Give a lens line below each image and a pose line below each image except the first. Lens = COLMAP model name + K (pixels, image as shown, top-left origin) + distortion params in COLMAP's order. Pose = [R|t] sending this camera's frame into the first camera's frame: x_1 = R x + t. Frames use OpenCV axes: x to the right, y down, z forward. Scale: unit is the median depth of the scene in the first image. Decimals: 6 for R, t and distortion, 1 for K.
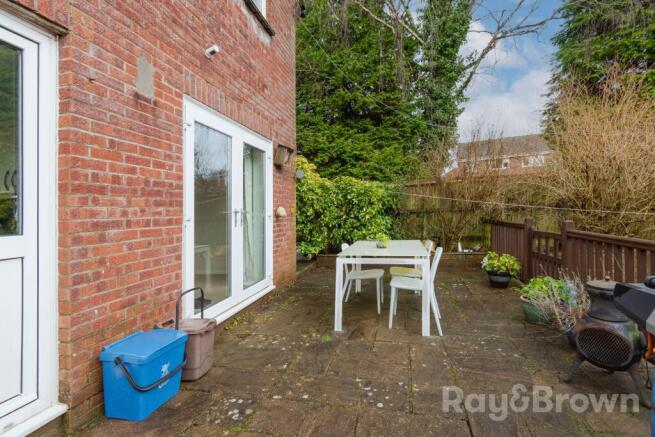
lens RADIAL K [[300.7, 0, 334.1], [0, 300.7, 207.2], [0, 0, 1]] dist [0.006713, -0.000072]
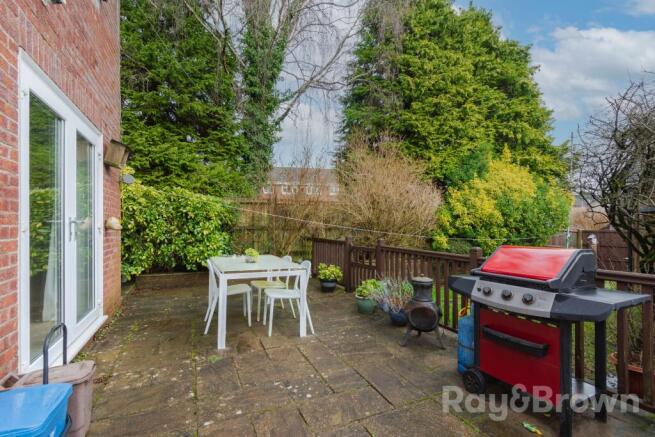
lens RADIAL K [[300.7, 0, 317.9], [0, 300.7, 222.1], [0, 0, 1]] dist [0.006713, -0.000072]
pose [[0.805450, 0.045566, 0.590910, -0.244588], [-0.041675, 0.998927, -0.020223, 0.006165], [-0.591197, -0.008338, 0.806484, 0.025180]]
